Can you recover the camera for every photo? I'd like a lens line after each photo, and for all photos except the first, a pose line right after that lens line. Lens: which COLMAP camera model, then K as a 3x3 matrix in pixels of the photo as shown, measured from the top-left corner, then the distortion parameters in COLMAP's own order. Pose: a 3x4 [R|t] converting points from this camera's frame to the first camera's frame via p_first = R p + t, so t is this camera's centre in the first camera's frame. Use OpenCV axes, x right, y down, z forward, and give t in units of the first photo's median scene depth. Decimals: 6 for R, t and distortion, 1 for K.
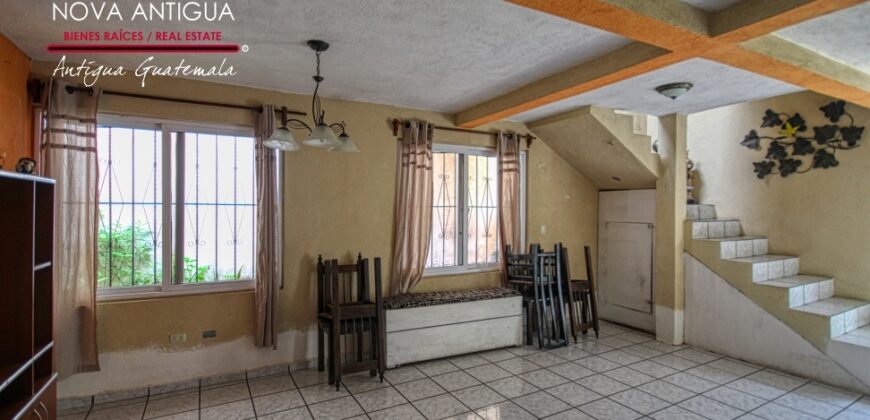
lens RADIAL K [[413.7, 0, 449.1], [0, 413.7, 212.5], [0, 0, 1]] dist [0.002285, -0.000568]
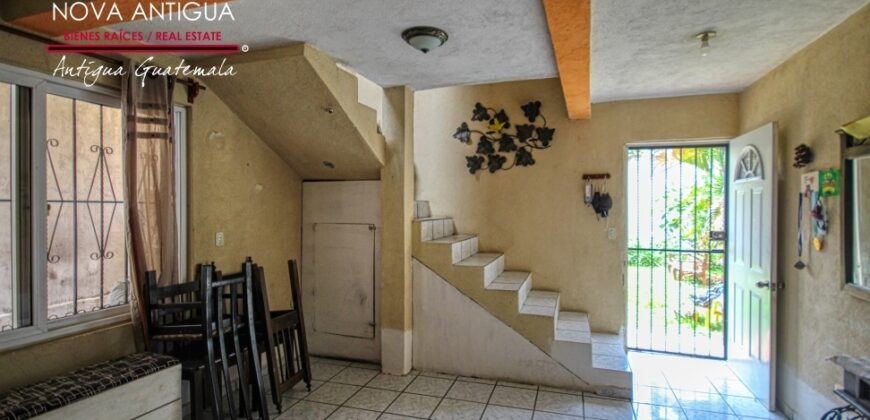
lens RADIAL K [[413.7, 0, 449.1], [0, 413.7, 212.5], [0, 0, 1]] dist [0.002285, -0.000568]
pose [[0.734223, -0.011544, 0.678810, 0.063879], [0.005259, 0.999922, 0.011317, -0.003824], [-0.678888, -0.004740, 0.734227, 0.340108]]
